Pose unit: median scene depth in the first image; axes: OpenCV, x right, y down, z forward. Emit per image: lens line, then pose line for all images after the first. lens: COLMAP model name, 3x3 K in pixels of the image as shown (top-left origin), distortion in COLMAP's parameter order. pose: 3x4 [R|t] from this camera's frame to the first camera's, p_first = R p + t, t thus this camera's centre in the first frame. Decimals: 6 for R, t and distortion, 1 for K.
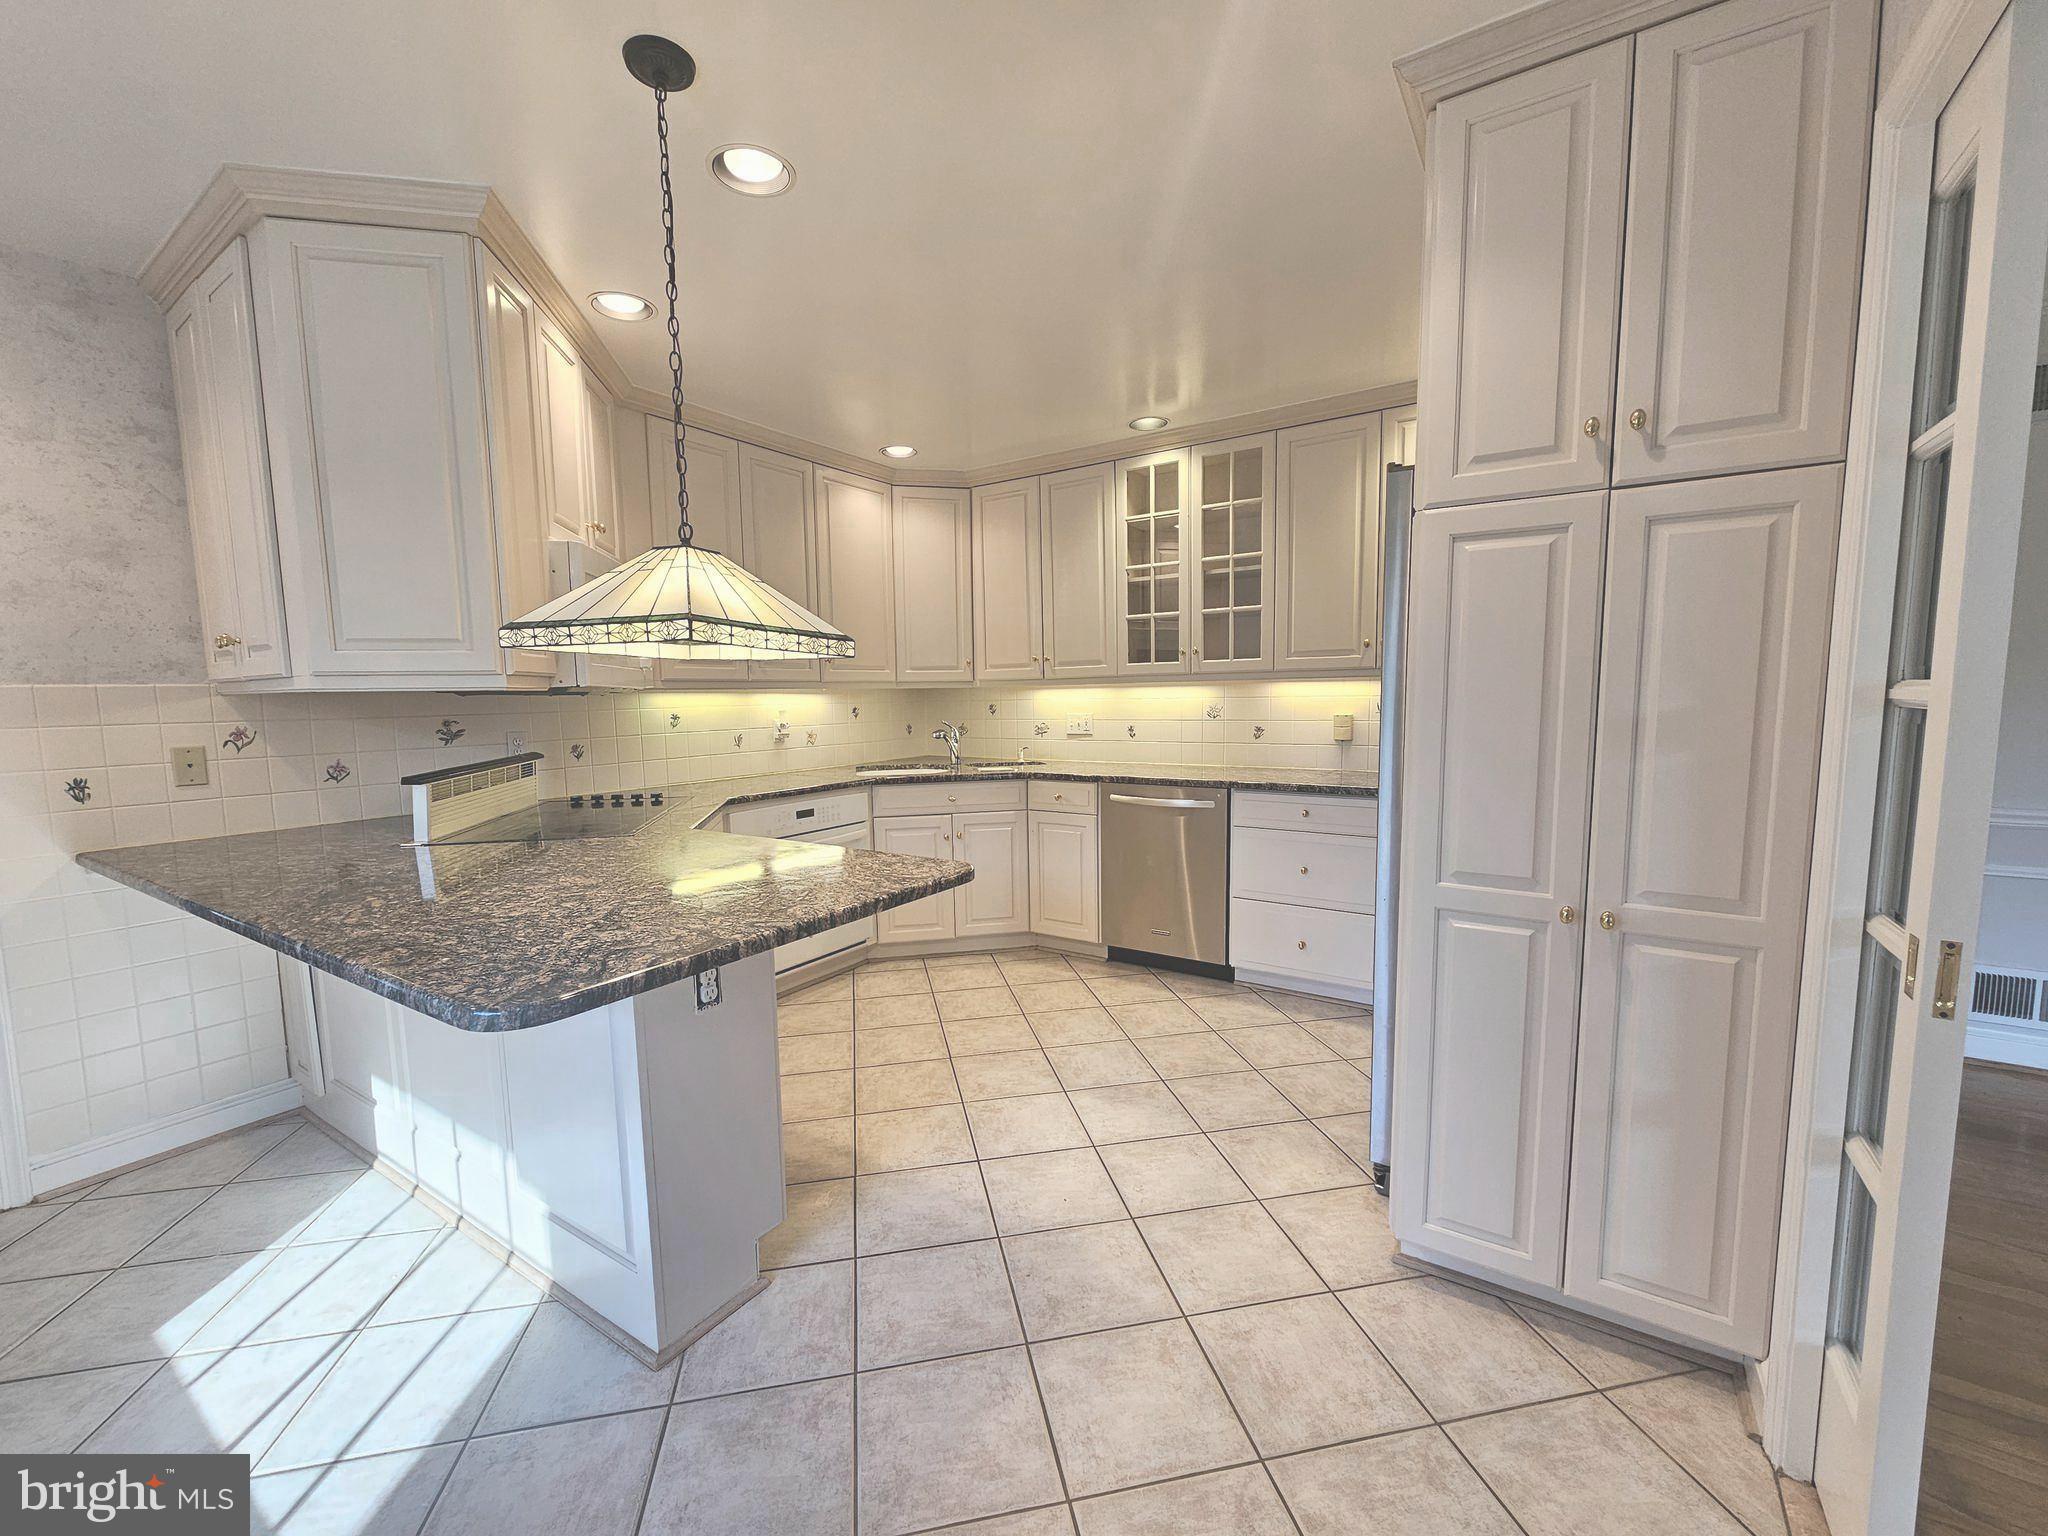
lens RADIAL K [[832.3, 0, 1021.3], [0, 832.3, 778.0], [0, 0, 1]] dist [-0.000185, 0.000004]
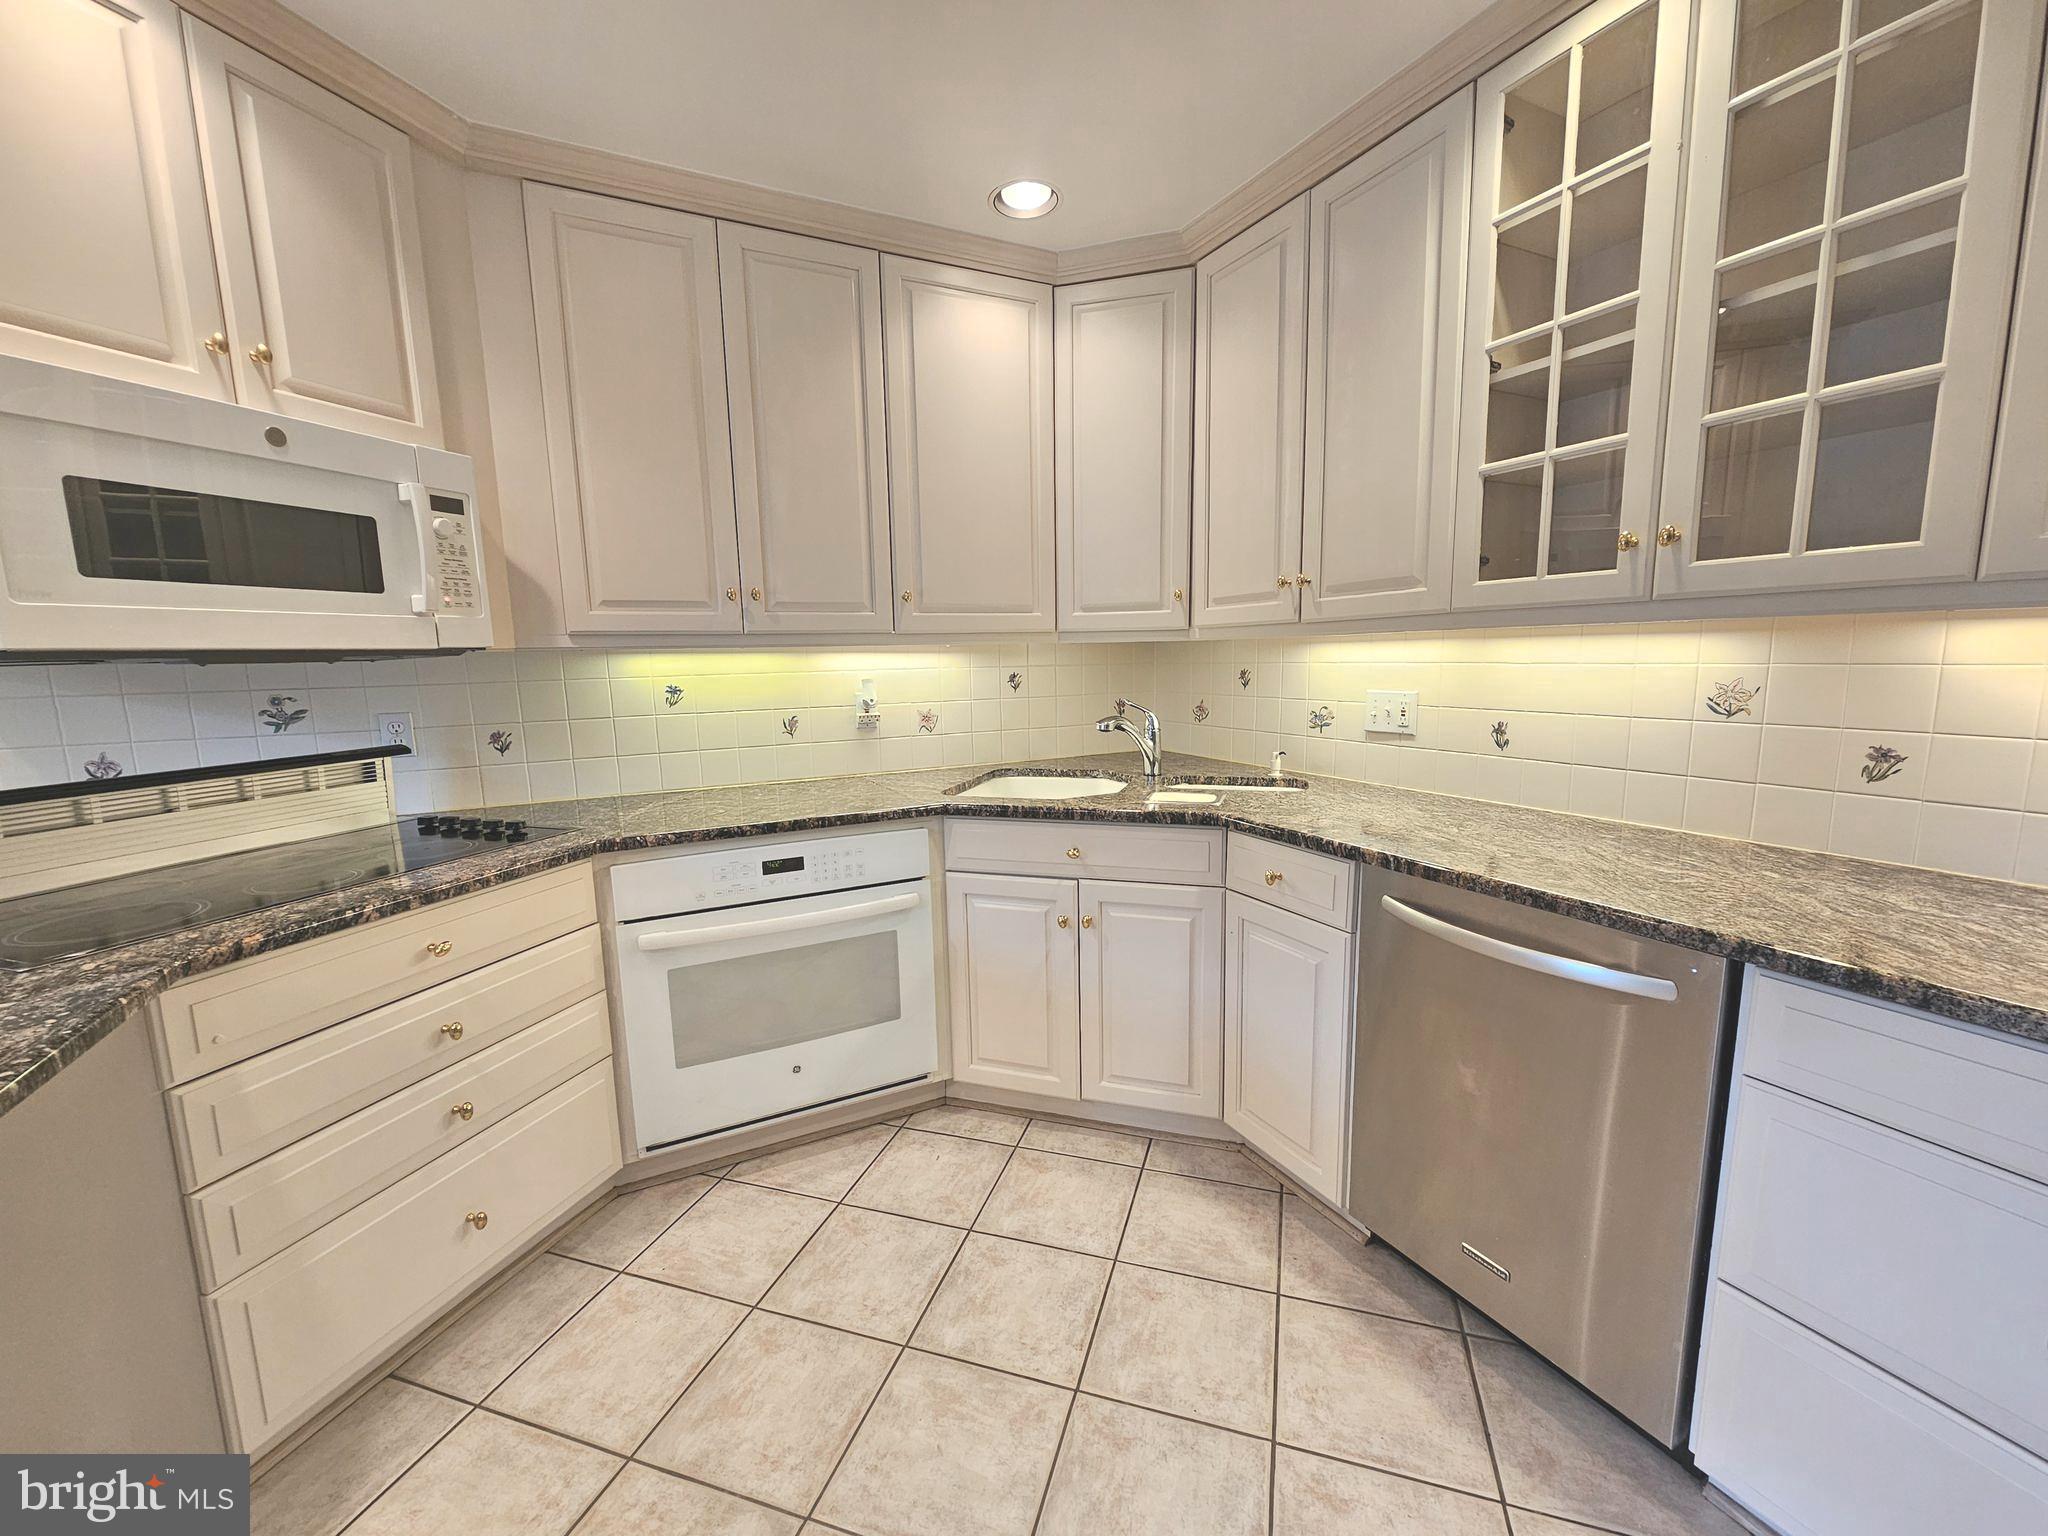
lens RADIAL K [[835.2, 0, 1021.5], [0, 835.2, 777.9], [0, 0, 1]] dist [-0.000740, 0.000301]
pose [[0.869673, 0.072706, -0.488244, 0.150300], [-0.044833, 0.996639, 0.068555, -0.060379], [0.491588, -0.037731, 0.870010, 0.545102]]
